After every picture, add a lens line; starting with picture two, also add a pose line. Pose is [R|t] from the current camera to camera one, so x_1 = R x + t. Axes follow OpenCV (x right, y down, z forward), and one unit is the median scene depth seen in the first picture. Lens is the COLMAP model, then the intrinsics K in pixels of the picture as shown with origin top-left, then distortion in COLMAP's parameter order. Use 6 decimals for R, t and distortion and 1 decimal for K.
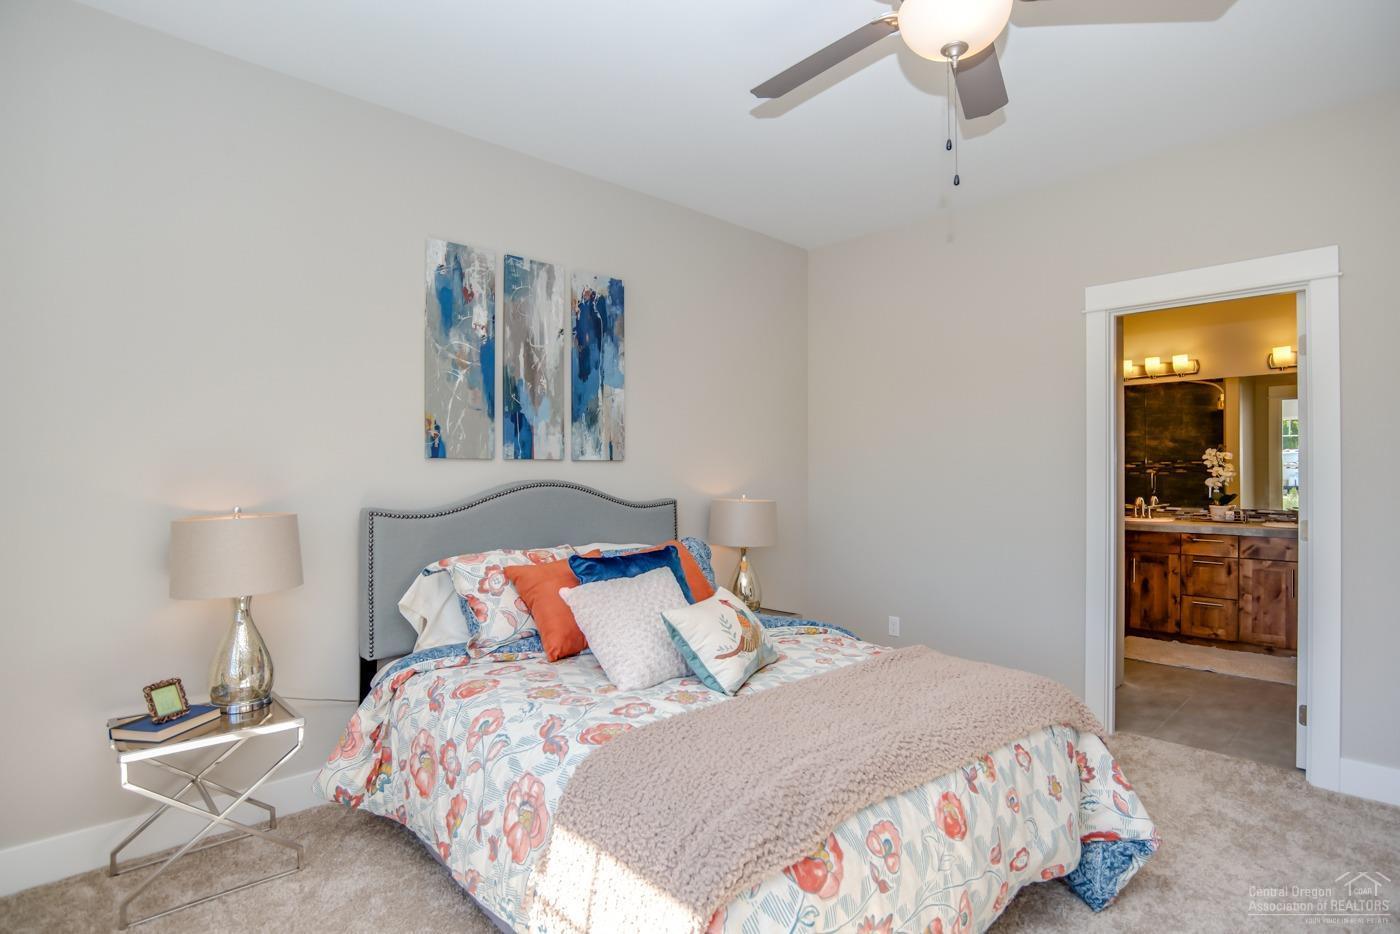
lens RADIAL K [[724.0, 0, 695.8], [0, 724.0, 473.7], [0, 0, 1]] dist [-0.034321, 0.000875]
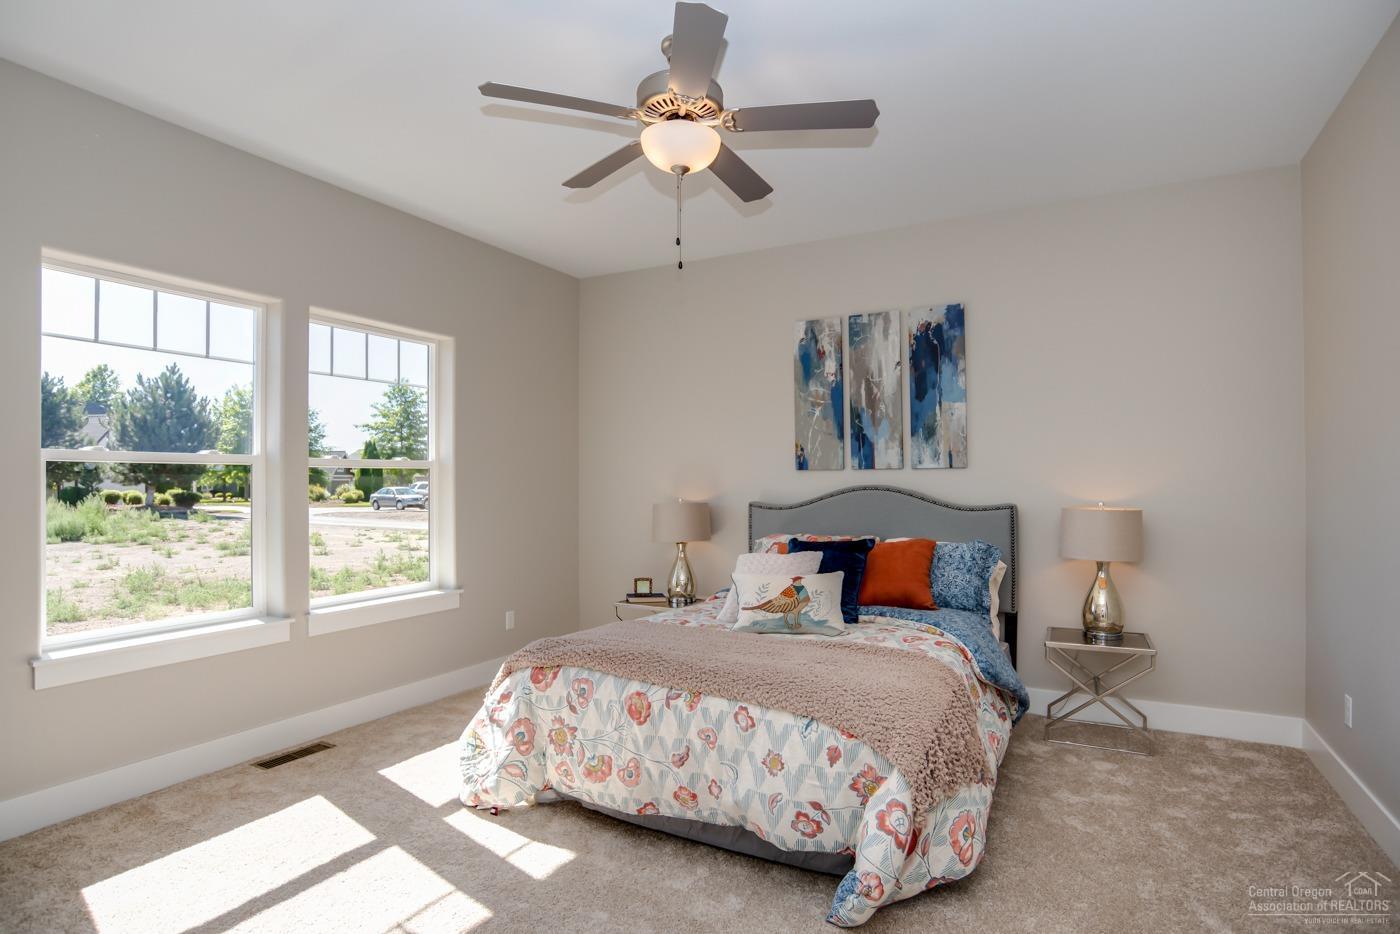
lens RADIAL K [[724.0, 0, 695.8], [0, 724.0, 473.7], [0, 0, 1]] dist [-0.034321, 0.000875]
pose [[0.308918, -0.008687, -0.951049, 0.894973], [0.006528, 0.999954, -0.007014, -0.004522], [0.951066, -0.004042, 0.308961, 0.306926]]
